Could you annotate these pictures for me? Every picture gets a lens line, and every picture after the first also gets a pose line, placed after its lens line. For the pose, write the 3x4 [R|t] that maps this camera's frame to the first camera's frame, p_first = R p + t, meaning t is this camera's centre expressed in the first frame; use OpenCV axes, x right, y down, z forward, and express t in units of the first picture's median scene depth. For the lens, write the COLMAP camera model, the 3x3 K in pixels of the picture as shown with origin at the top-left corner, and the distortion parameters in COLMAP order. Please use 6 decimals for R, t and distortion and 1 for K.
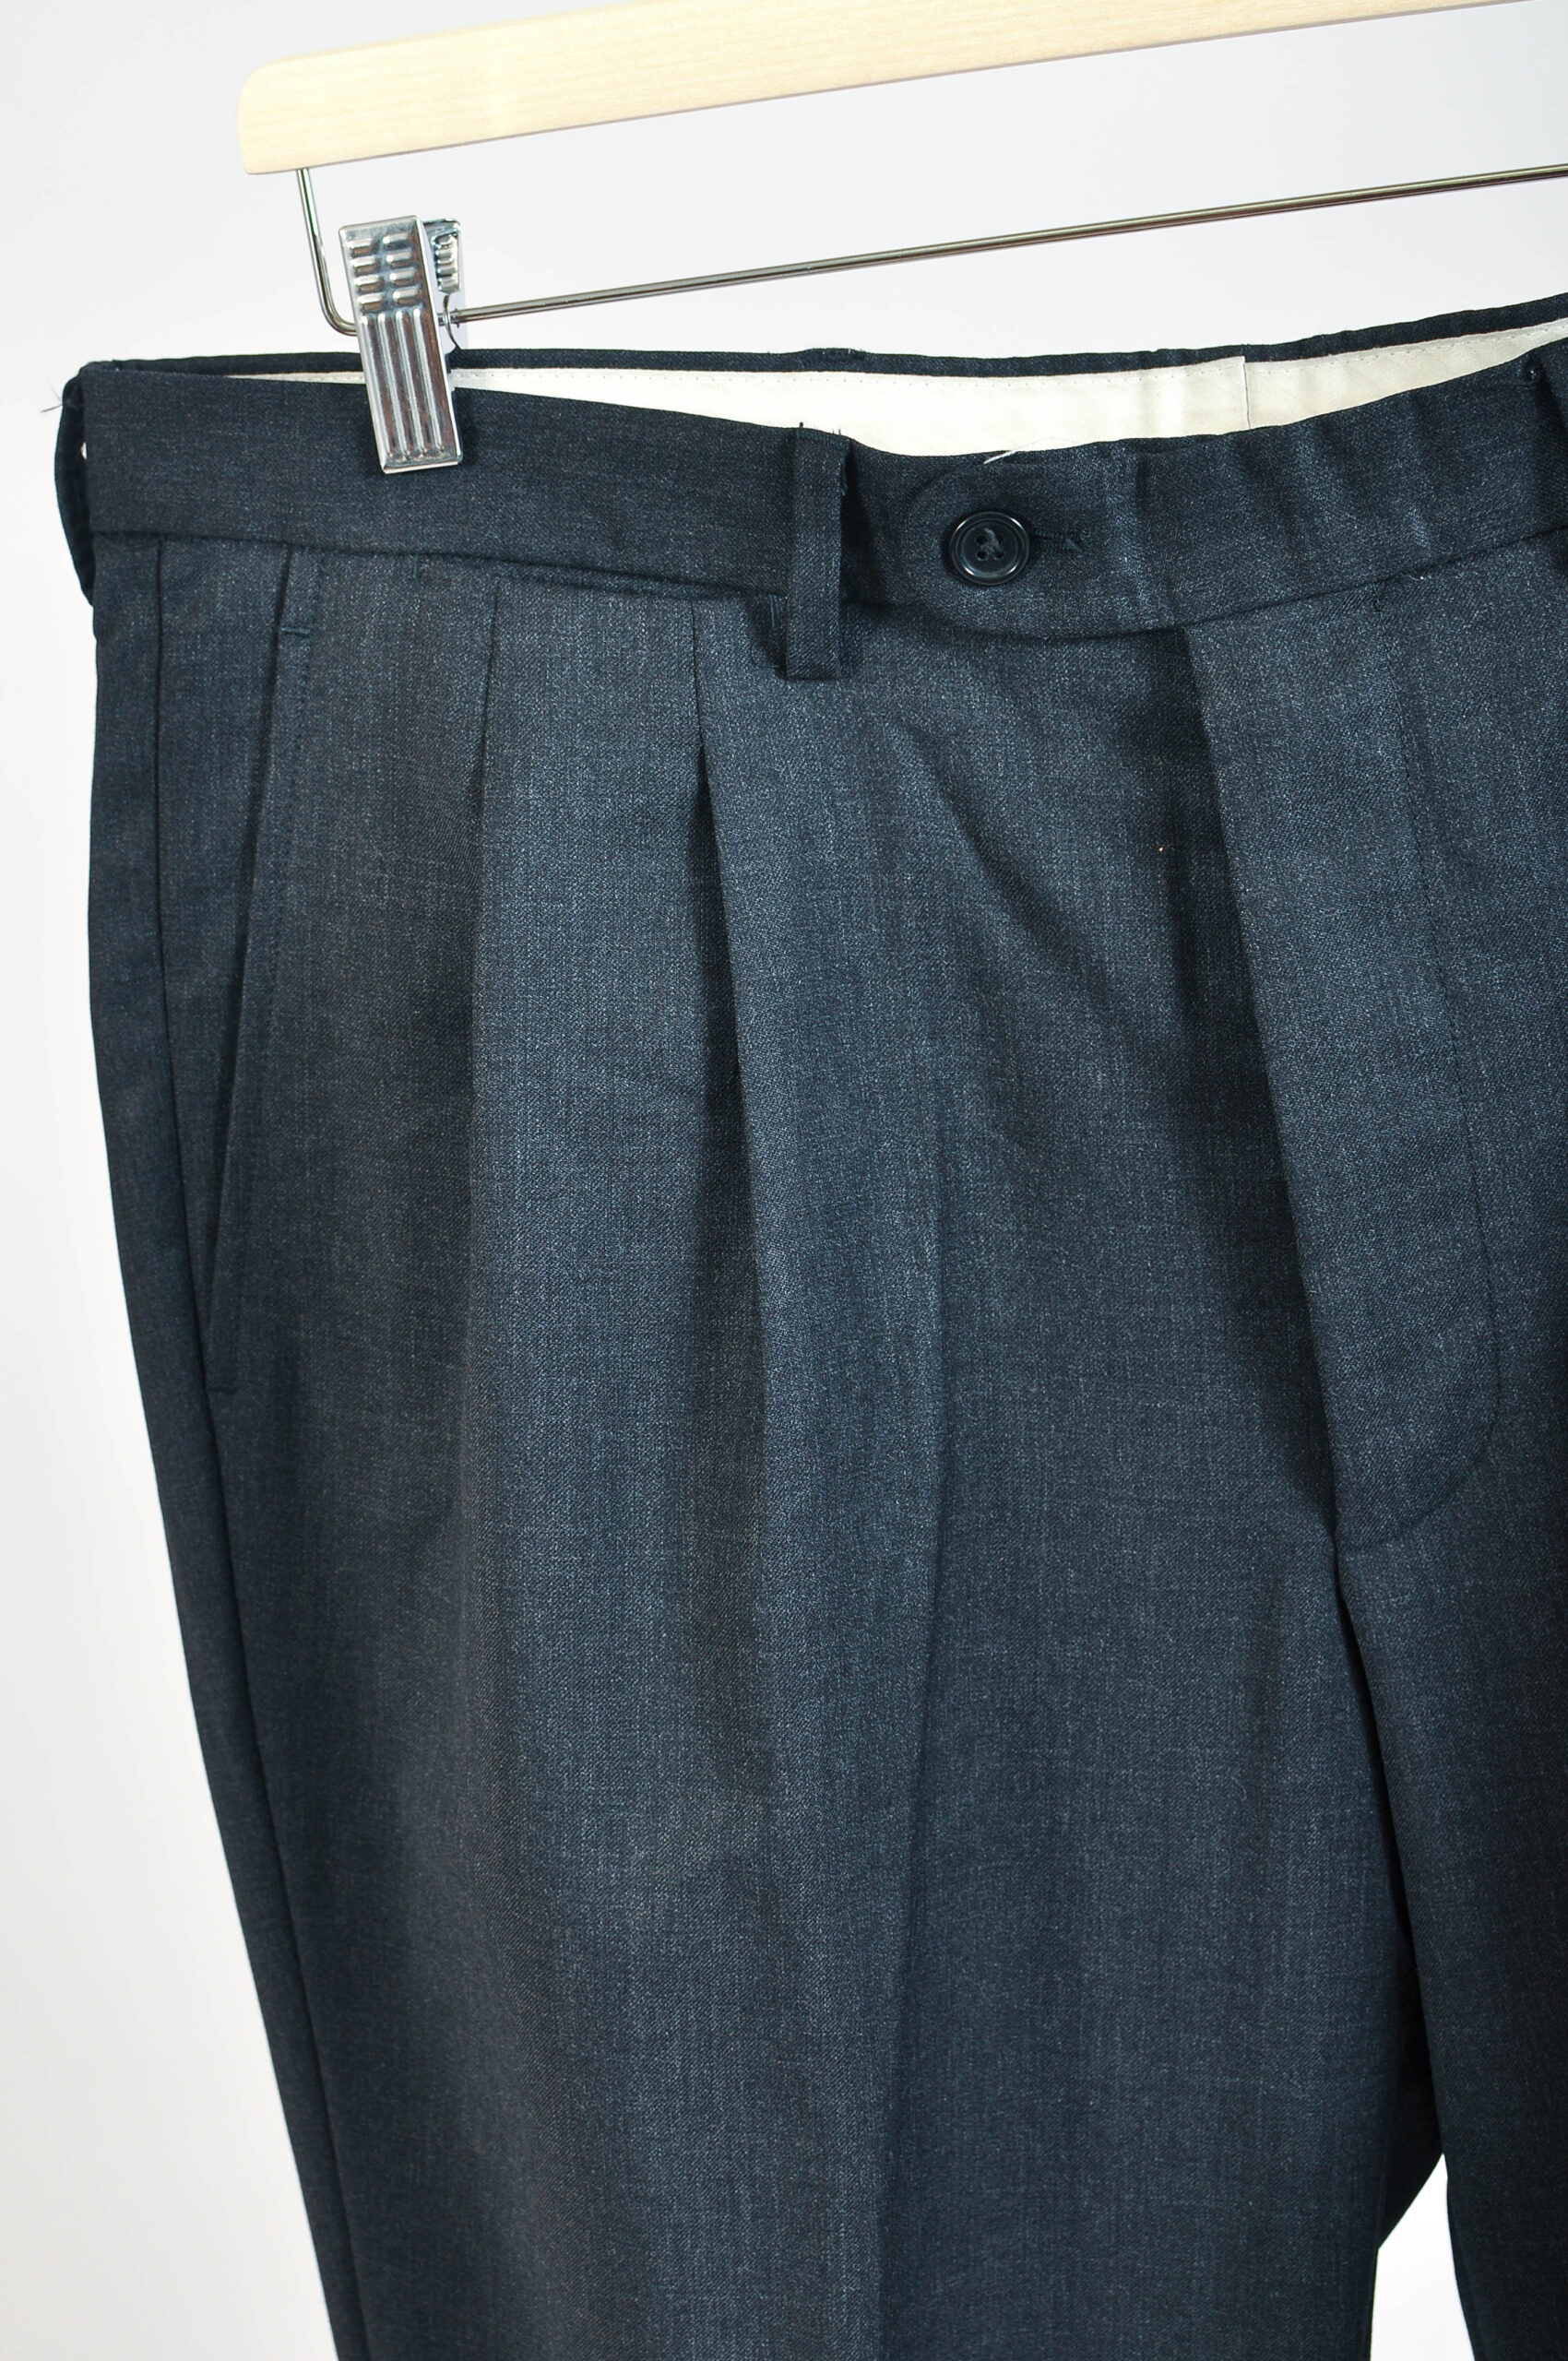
lens RADIAL K [[3642.2, 0, 784.0], [0, 3642.2, 1180.5], [0, 0, 1]] dist [-0.170478, -0.077961]
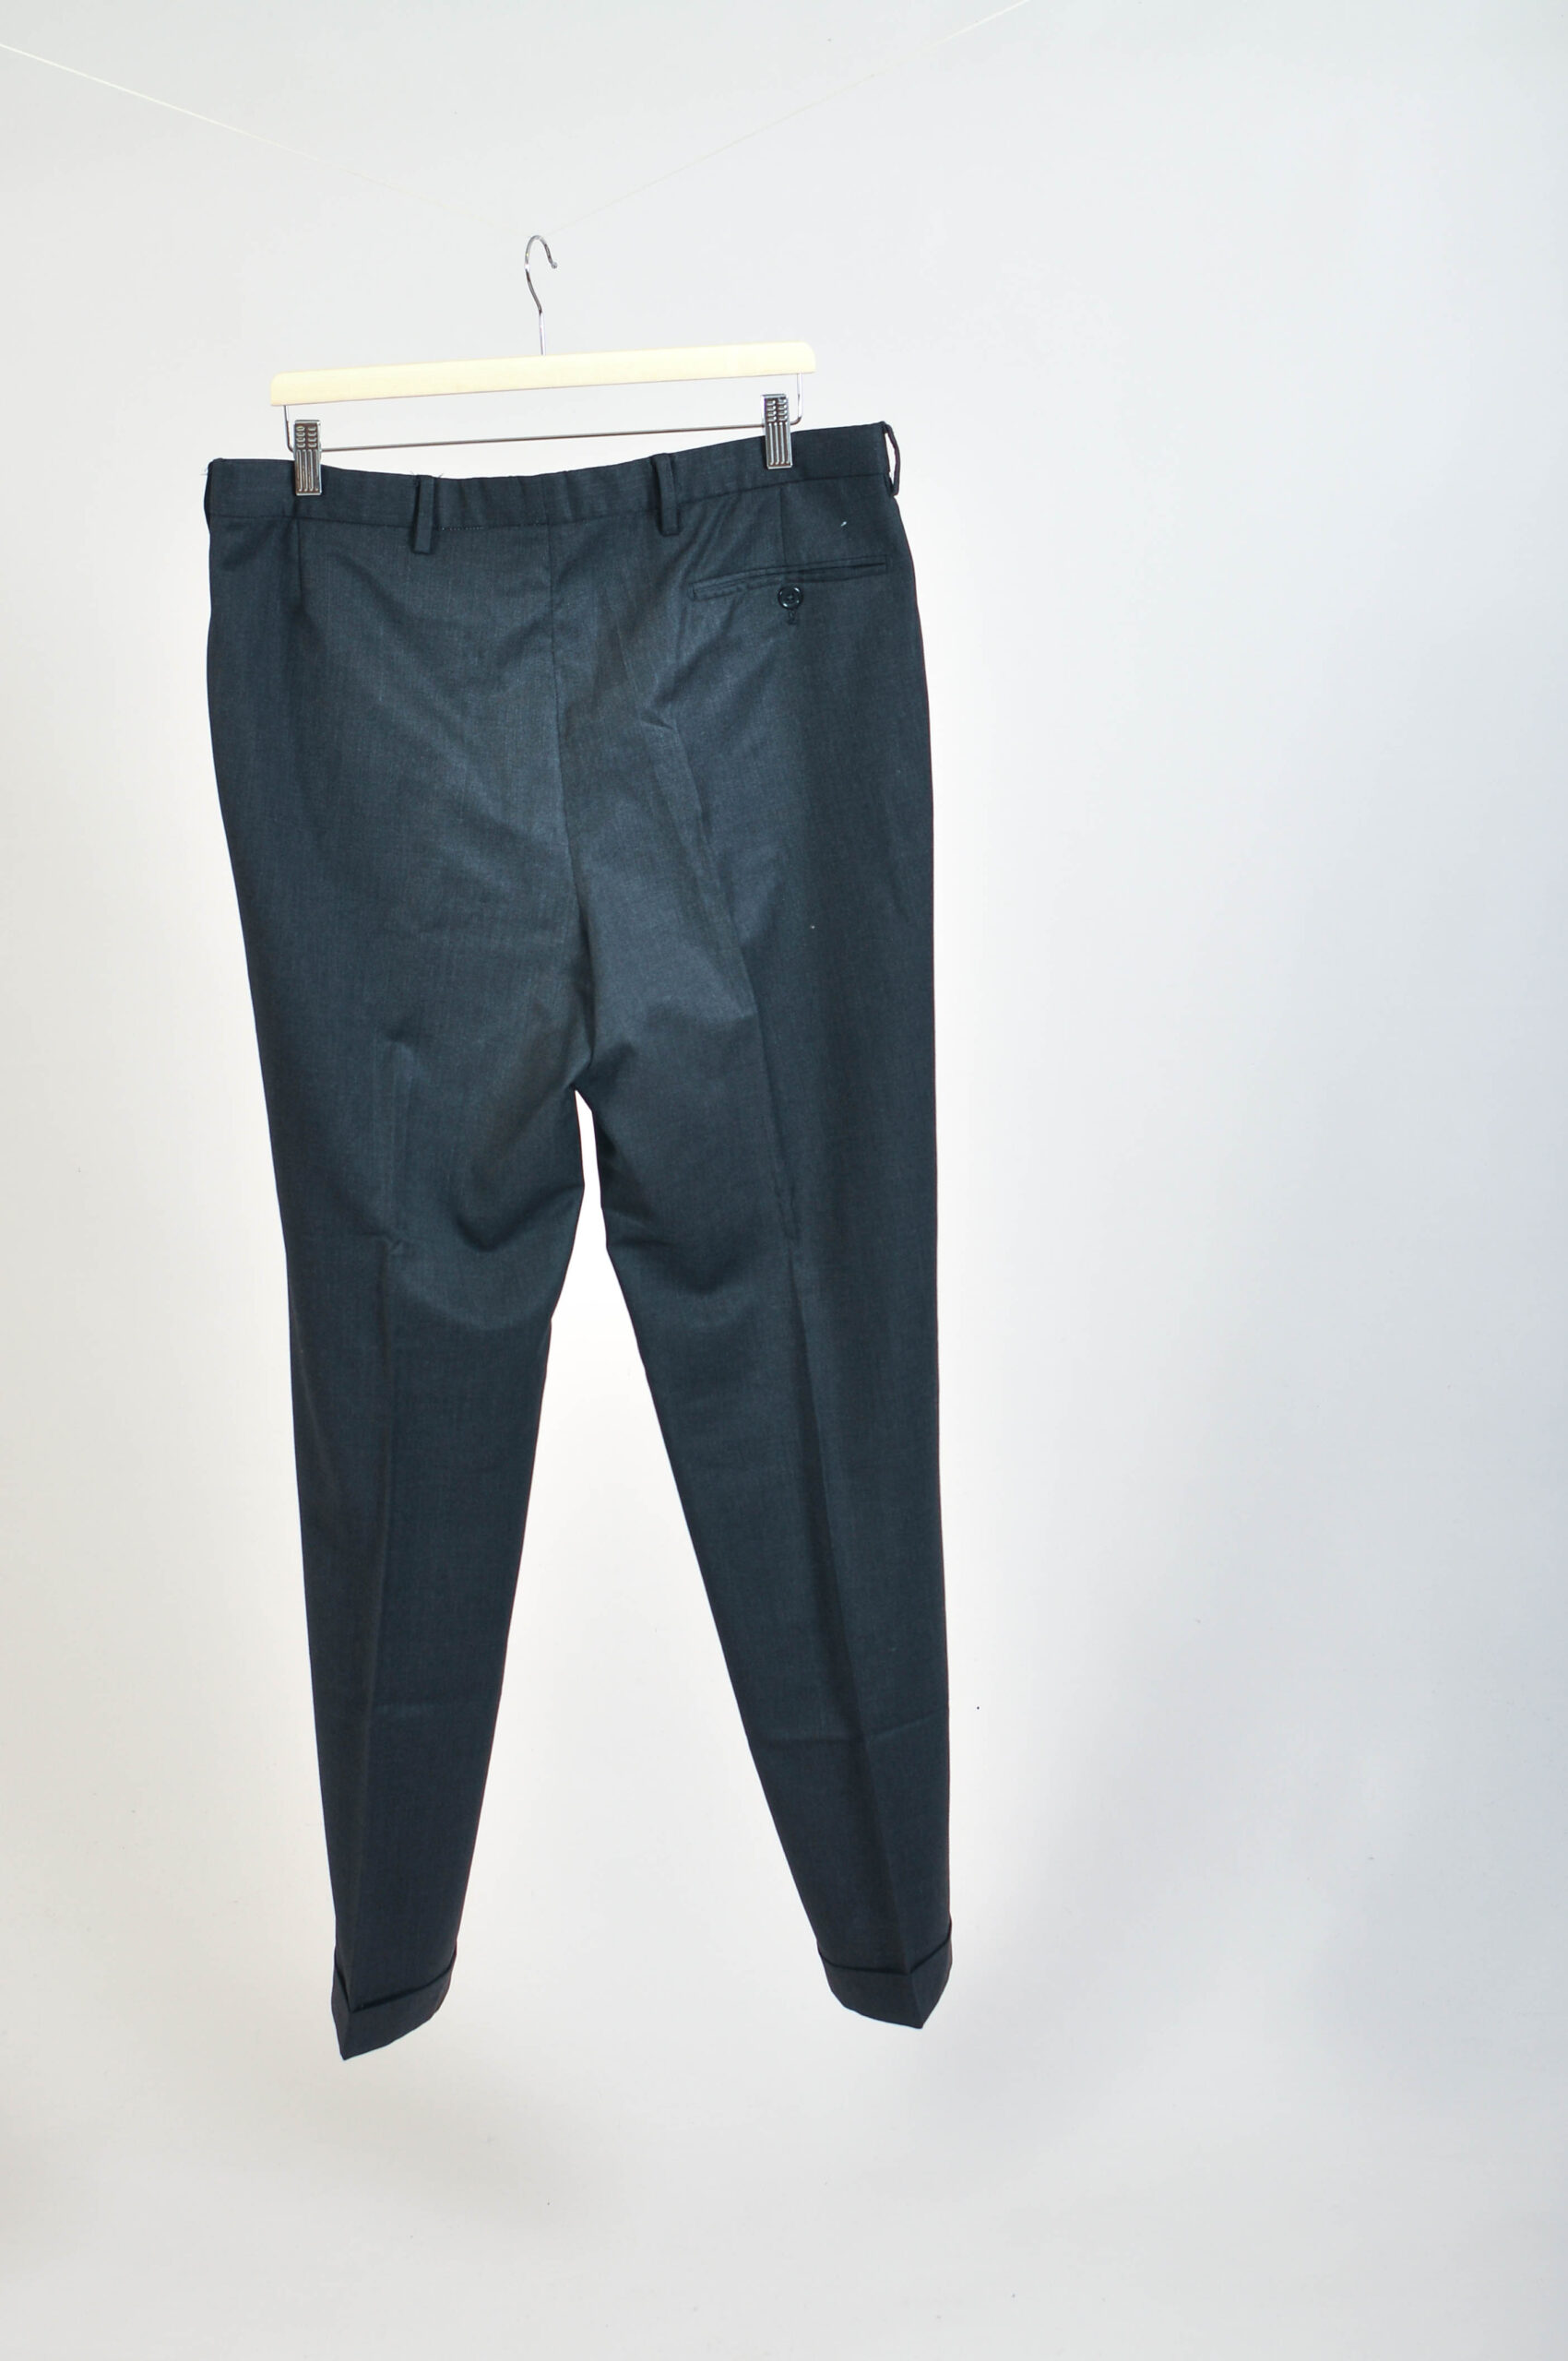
lens RADIAL K [[3642.2, 0, 784.0], [0, 3642.2, 1180.5], [0, 0, 1]] dist [-0.170478, -0.077961]
pose [[0.960880, 0.018580, 0.276342, -0.596238], [-0.008781, 0.999289, -0.036656, 0.564846], [-0.276826, 0.032796, 0.960360, -2.347778]]
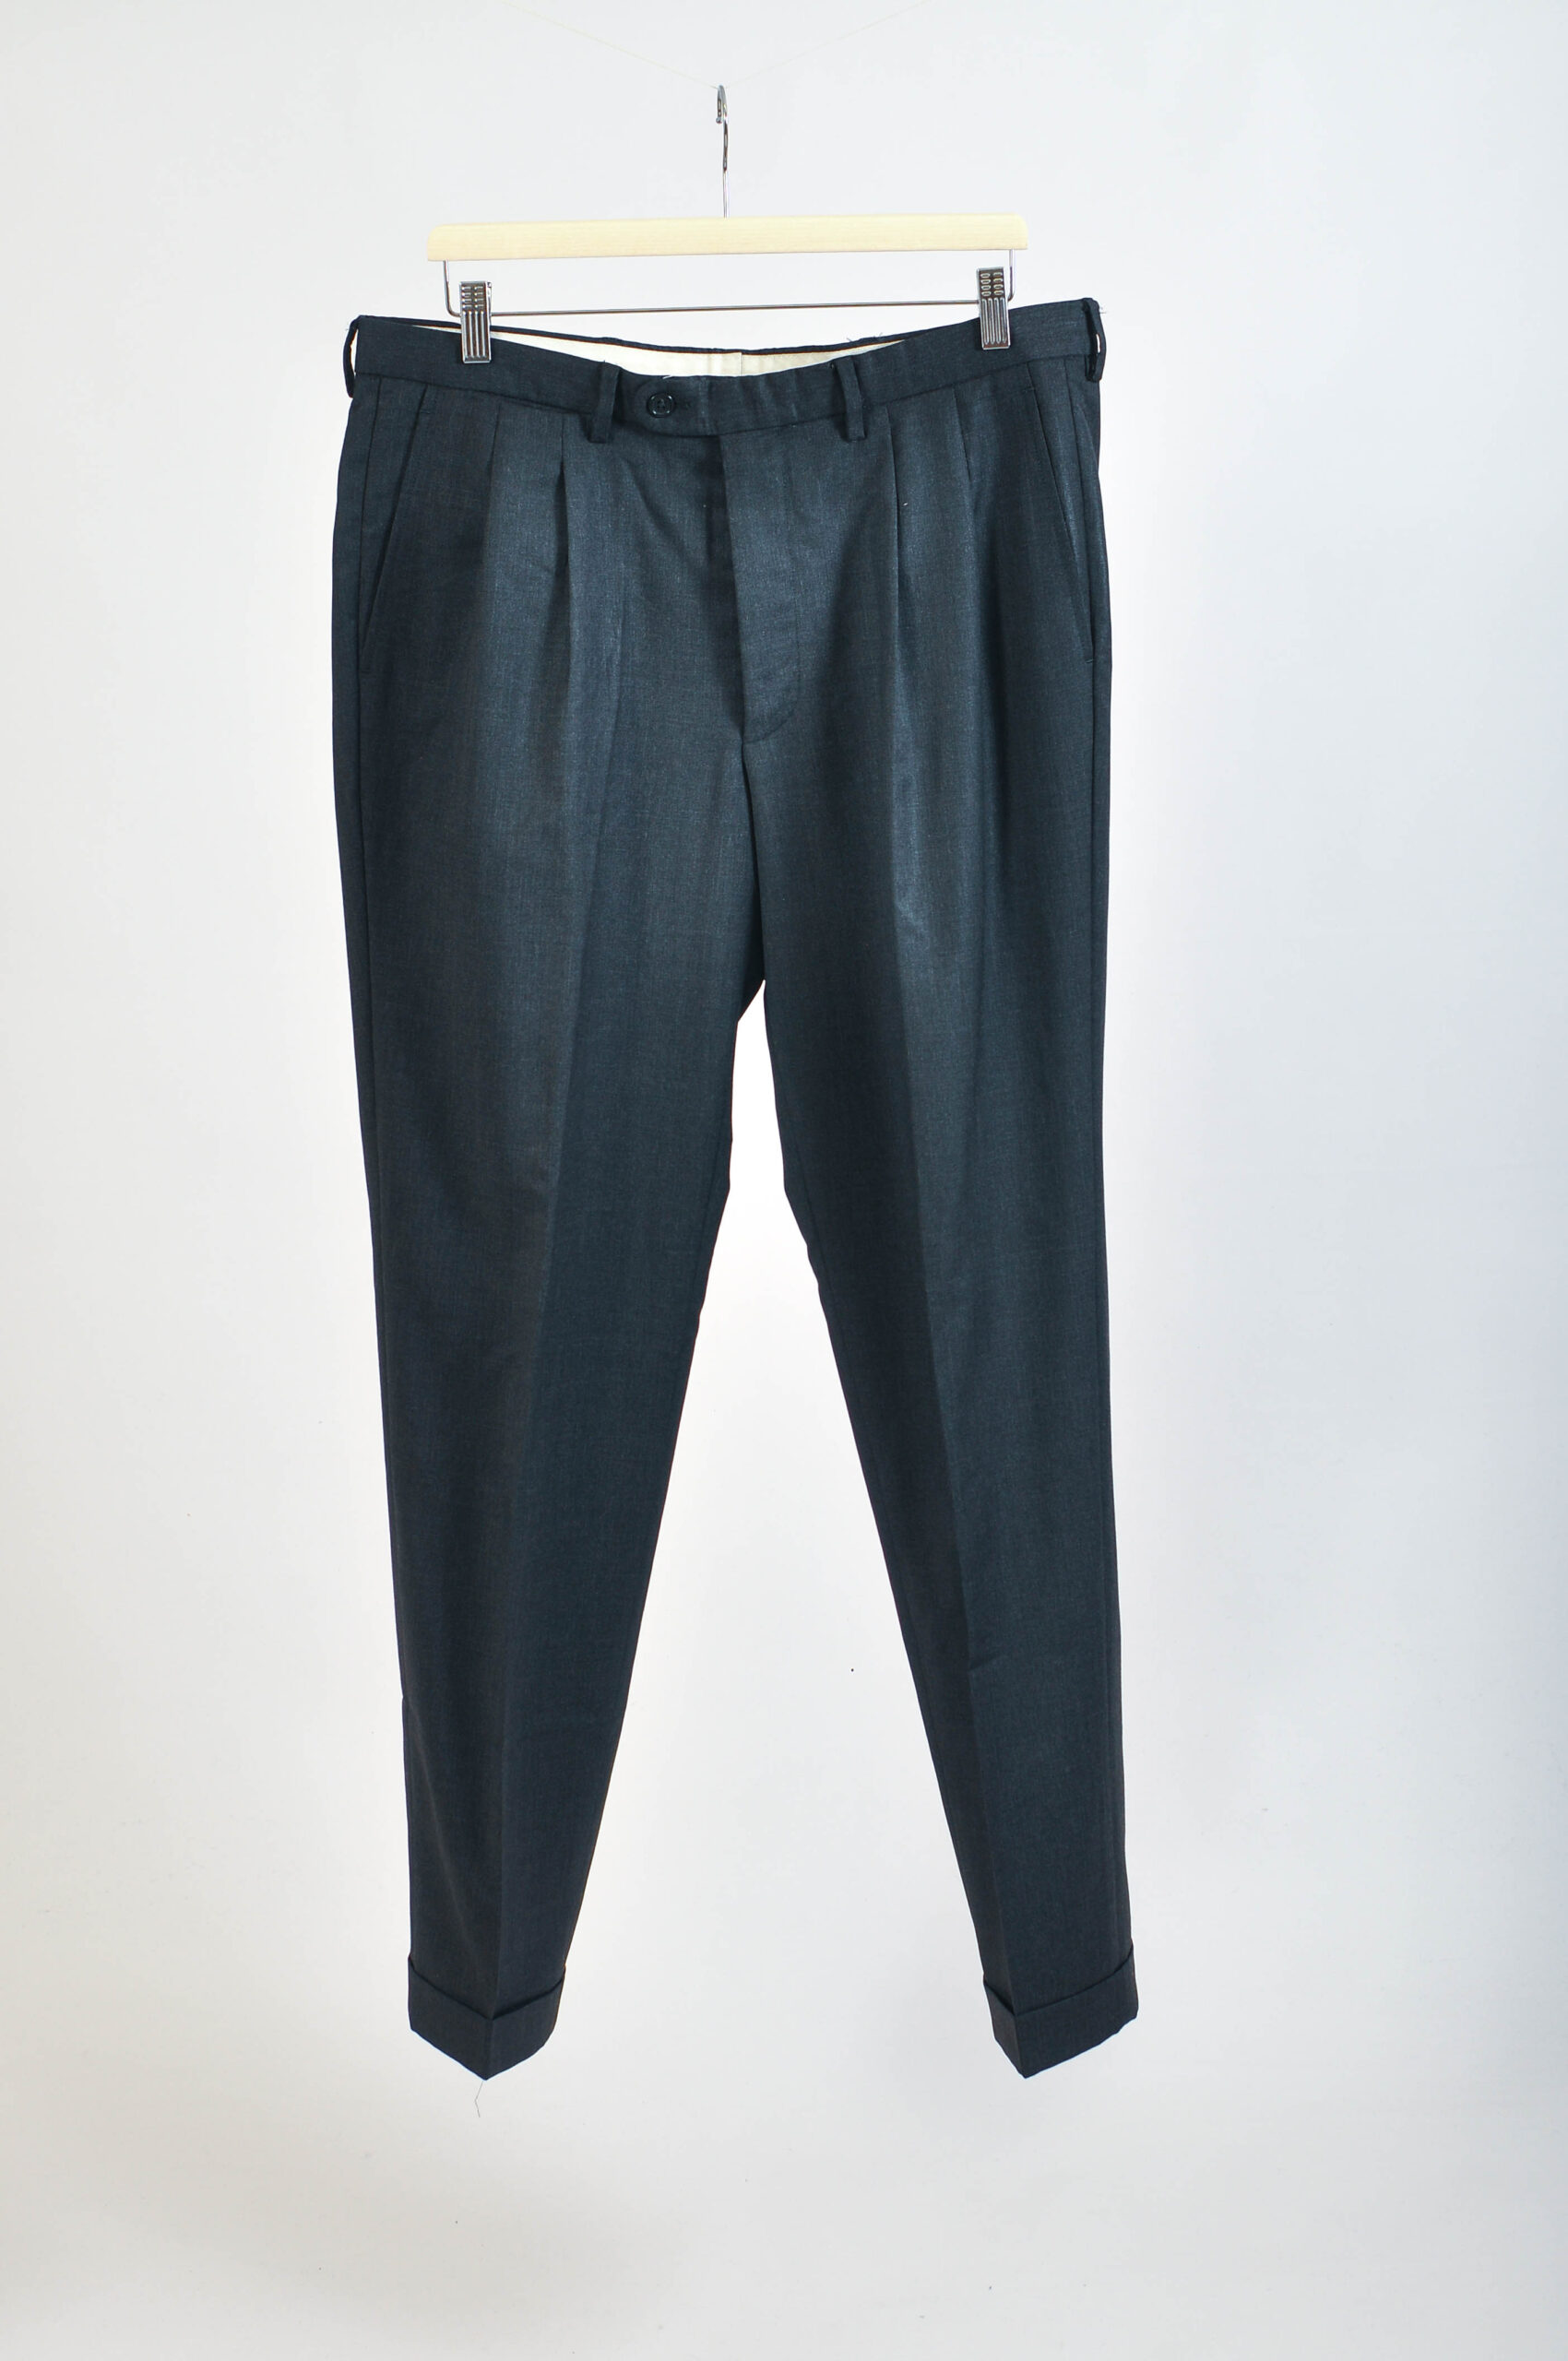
lens RADIAL K [[3642.2, 0, 784.0], [0, 3642.2, 1180.5], [0, 0, 1]] dist [-0.170478, -0.077961]
pose [[0.971695, 0.053311, 0.230147, -0.515848], [-0.054768, 0.998499, -0.000059, 0.484634], [-0.229805, -0.012547, 0.973156, -2.058792]]
